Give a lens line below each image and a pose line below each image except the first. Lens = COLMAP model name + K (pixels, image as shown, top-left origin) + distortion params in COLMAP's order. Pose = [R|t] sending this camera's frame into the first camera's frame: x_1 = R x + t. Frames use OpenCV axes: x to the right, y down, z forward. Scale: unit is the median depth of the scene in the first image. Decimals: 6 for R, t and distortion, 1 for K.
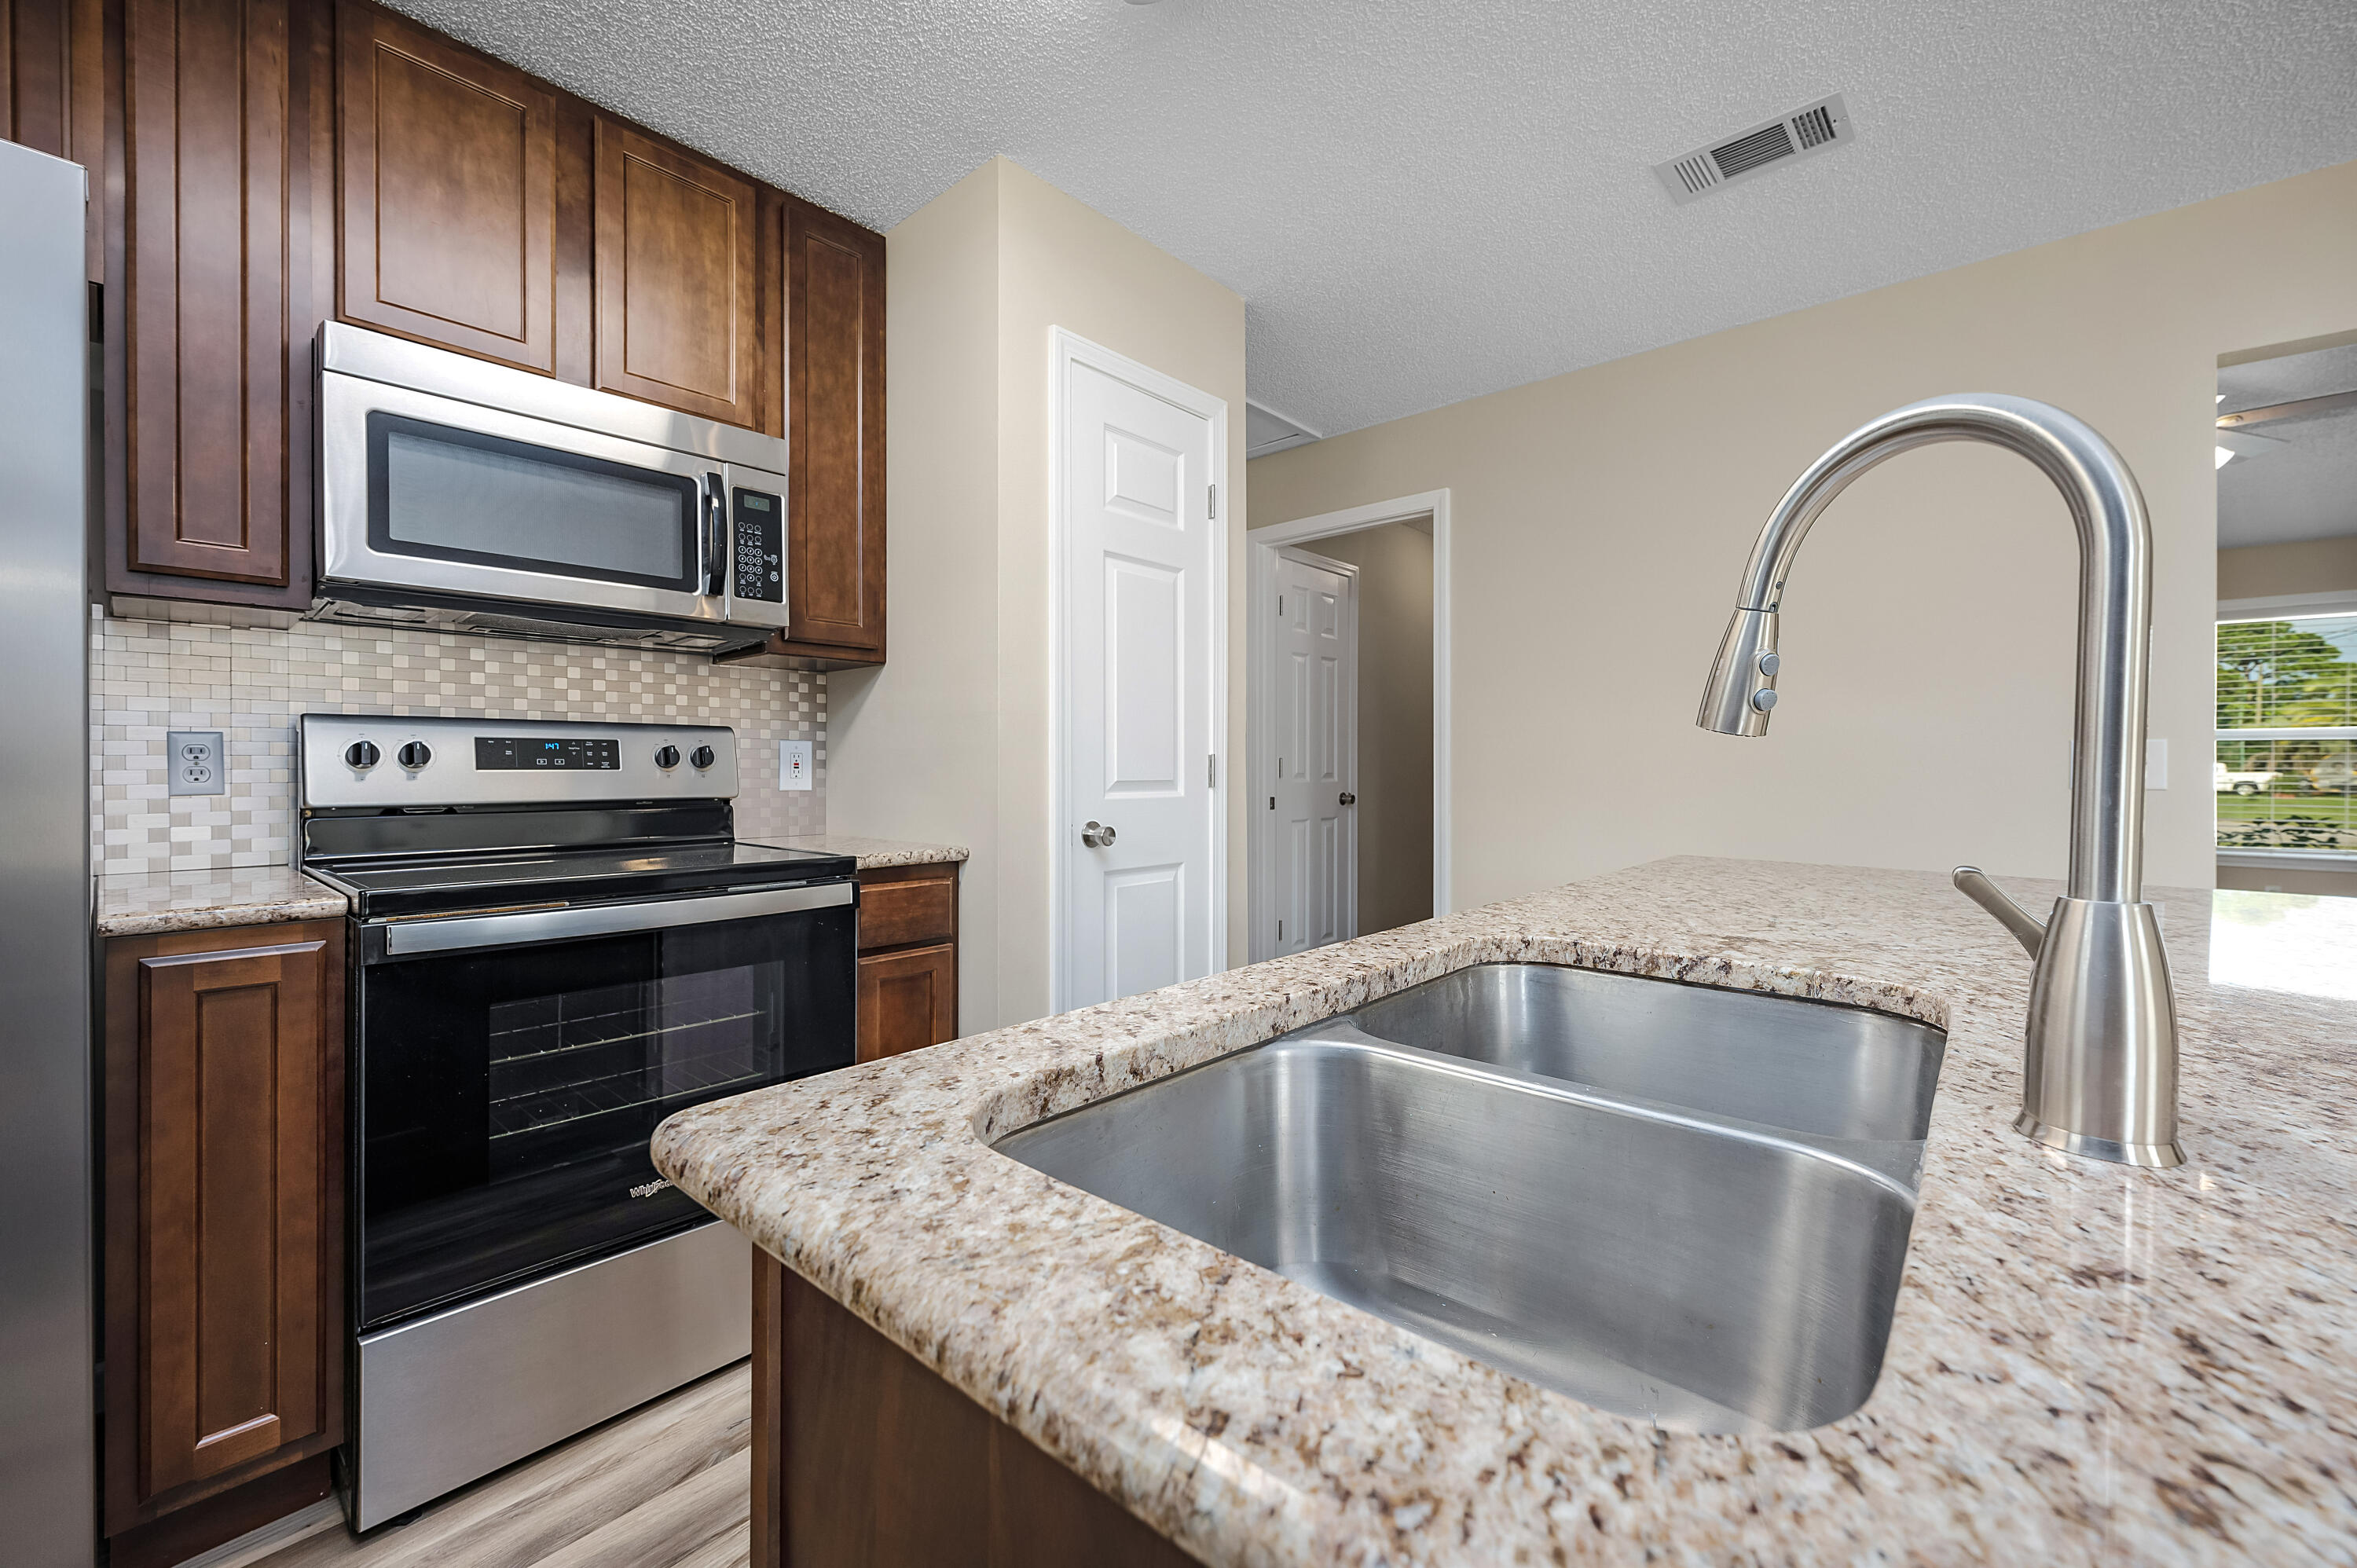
lens RADIAL K [[950.8, 0, 1196.1], [0, 950.8, 771.5], [0, 0, 1]] dist [0.000873, -0.000539]
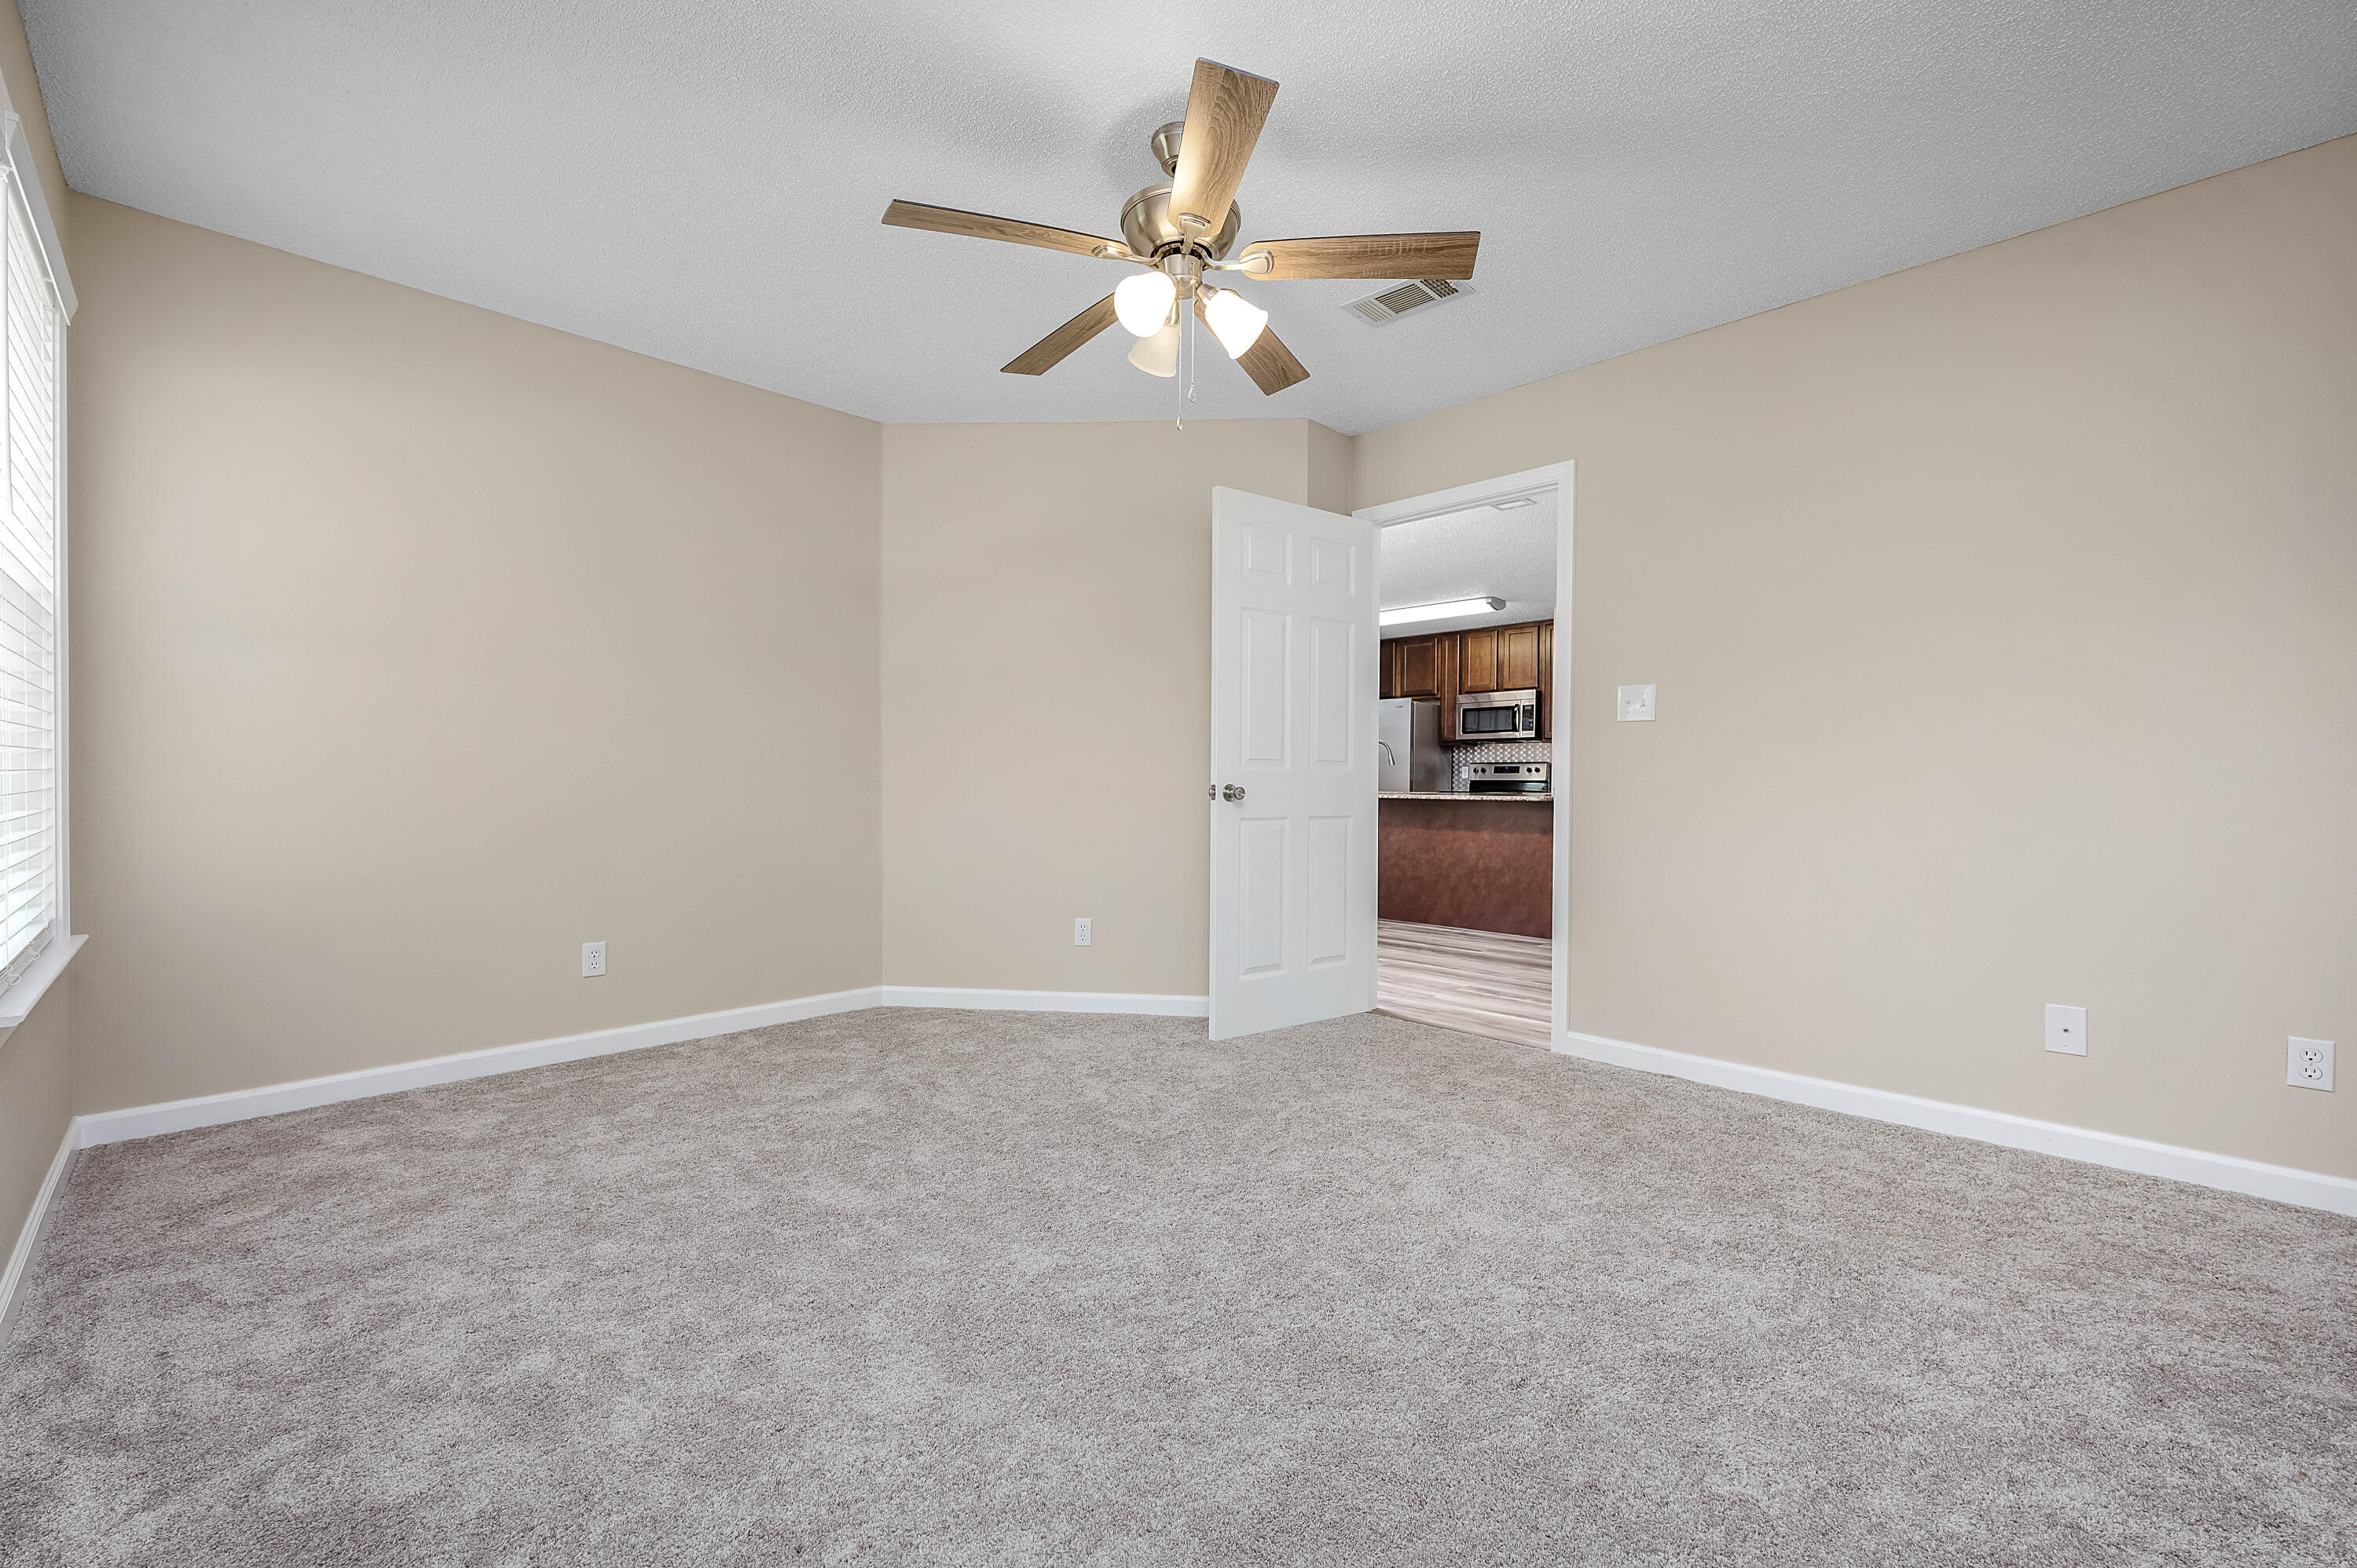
lens RADIAL K [[950.8, 0, 1222.4], [0, 950.8, 785.4], [0, 0, 1]] dist [0.000873, -0.000539]
pose [[-0.034519, -0.000827, -0.999404, 3.759951], [-0.010800, 0.999942, -0.000455, 0.069537], [0.999346, 0.010778, -0.034526, -0.168575]]
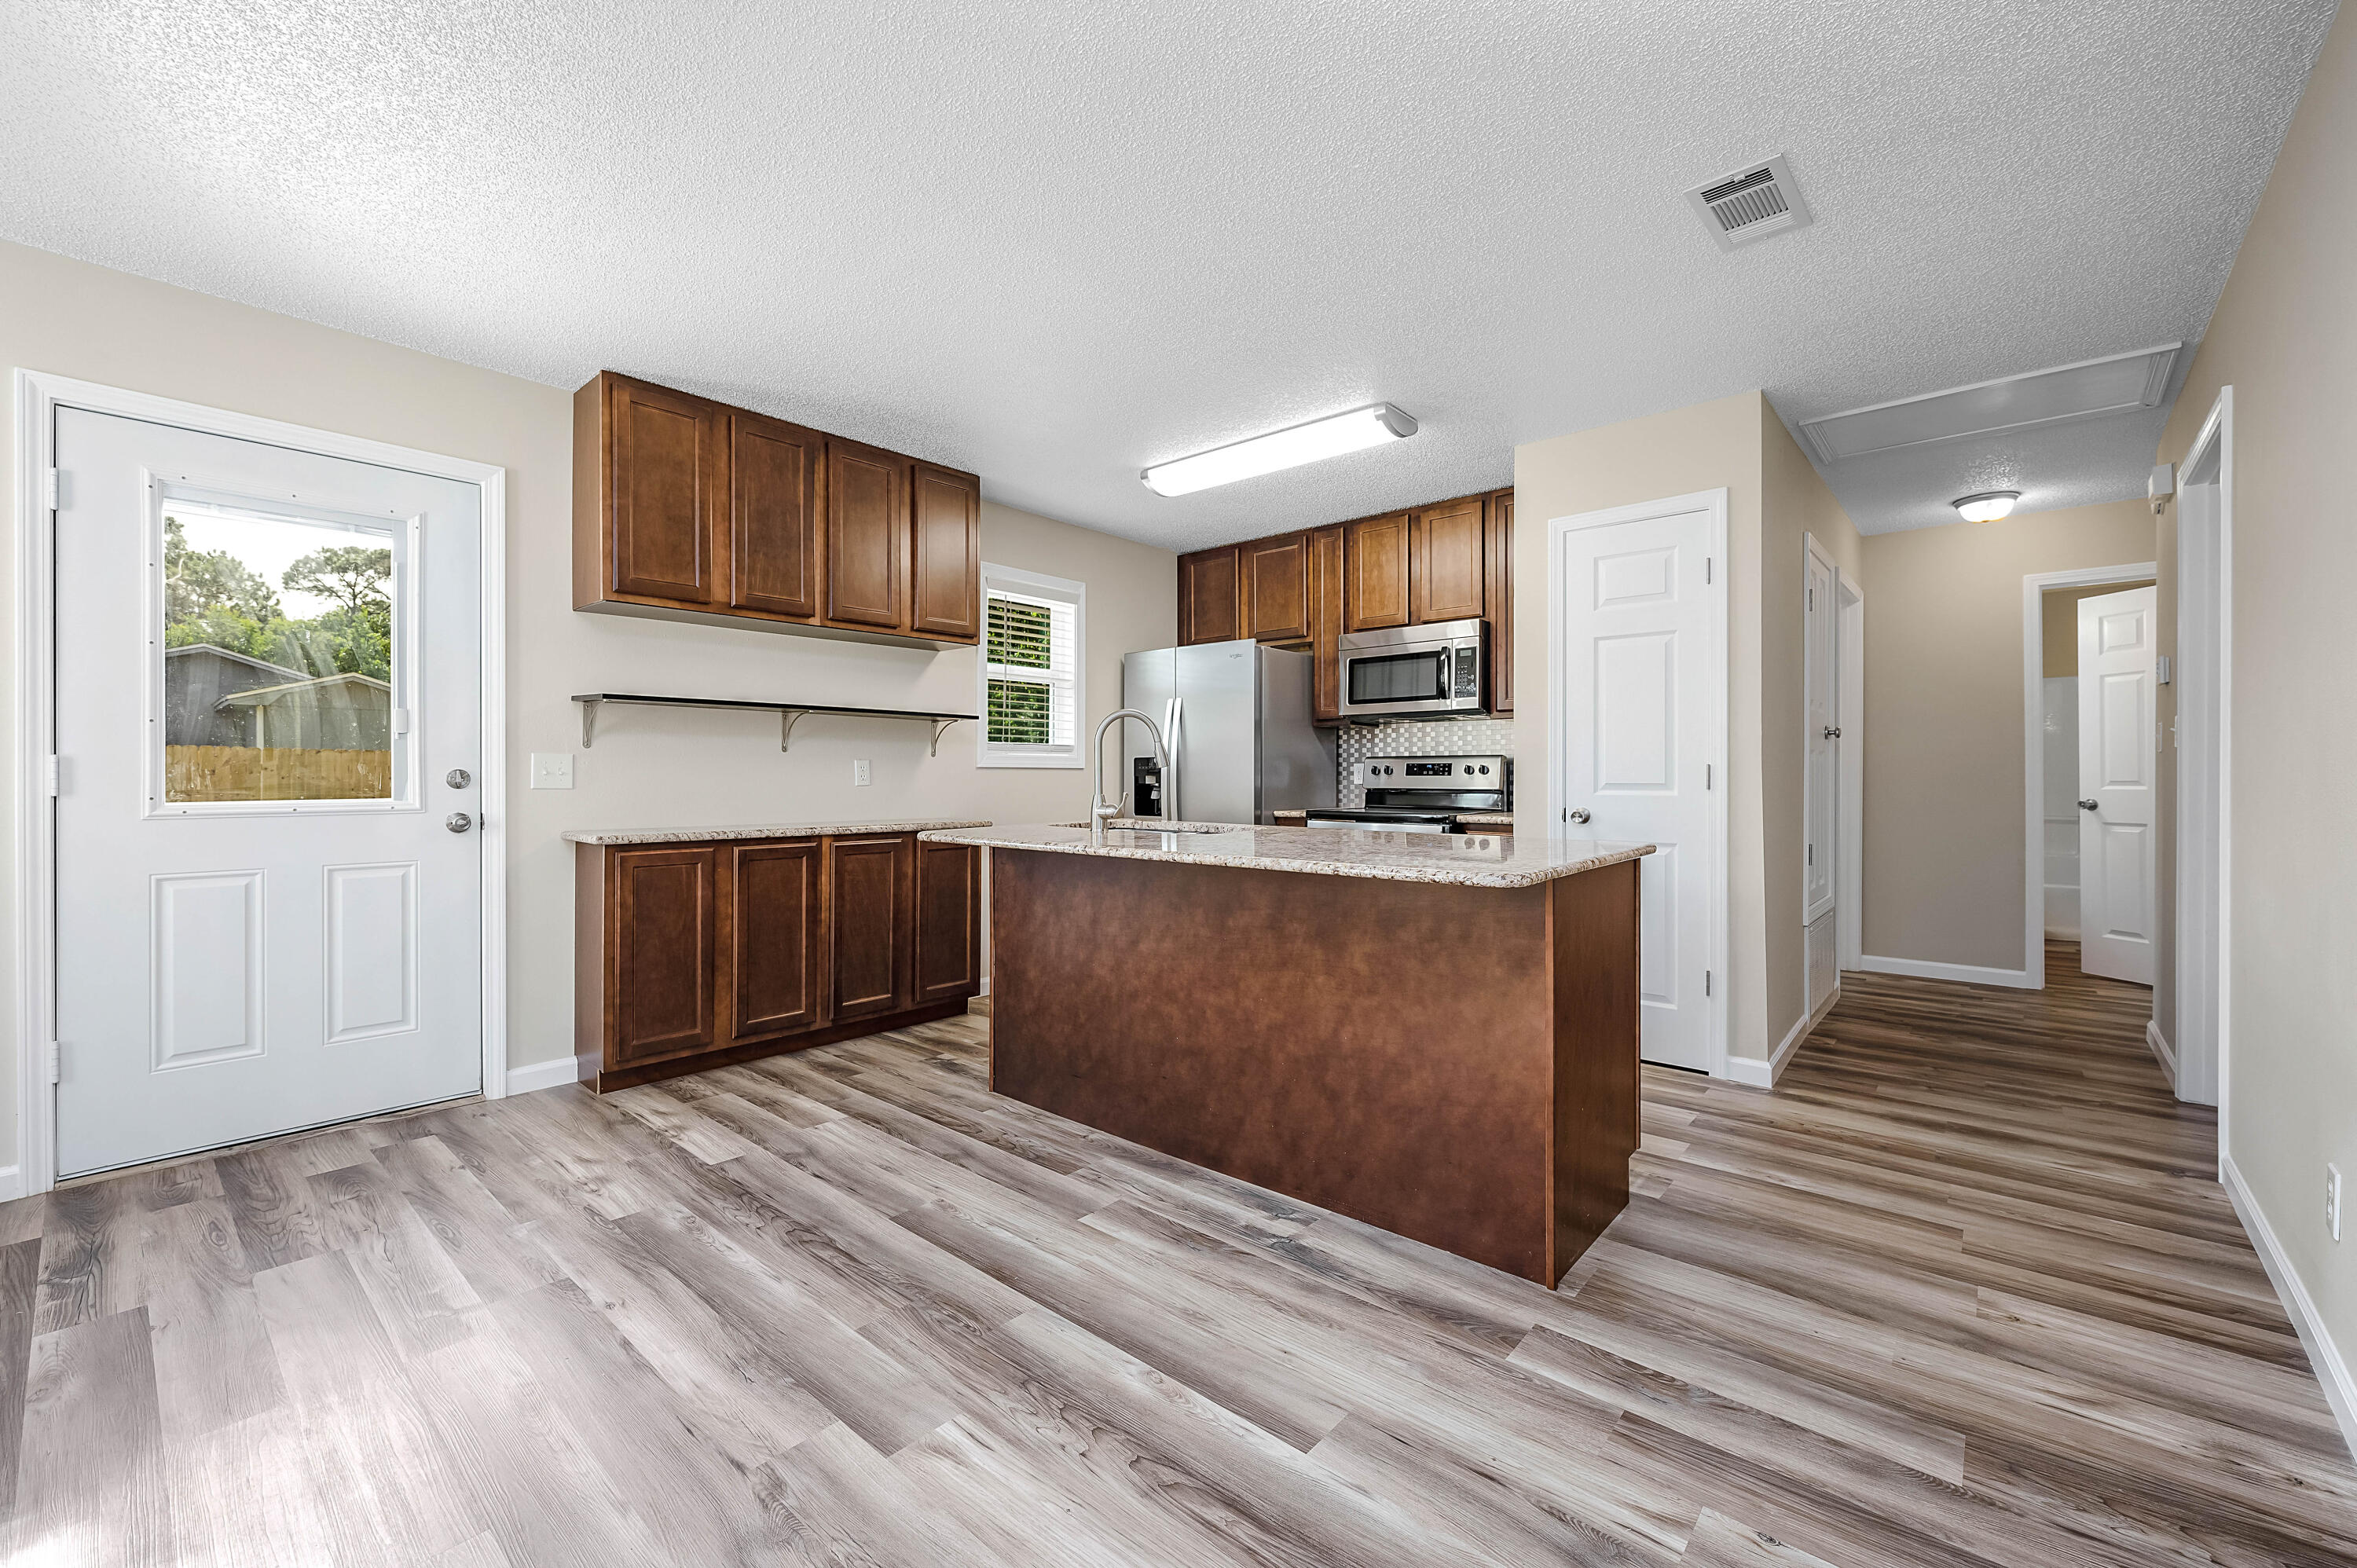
lens RADIAL K [[950.8, 0, 1185.3], [0, 950.8, 774.3], [0, 0, 1]] dist [0.000873, -0.000539]
pose [[-0.009153, -0.000618, -0.999958, 1.757833], [-0.001569, 0.999999, -0.000604, -0.003407], [0.999957, 0.001563, -0.009154, 0.391755]]
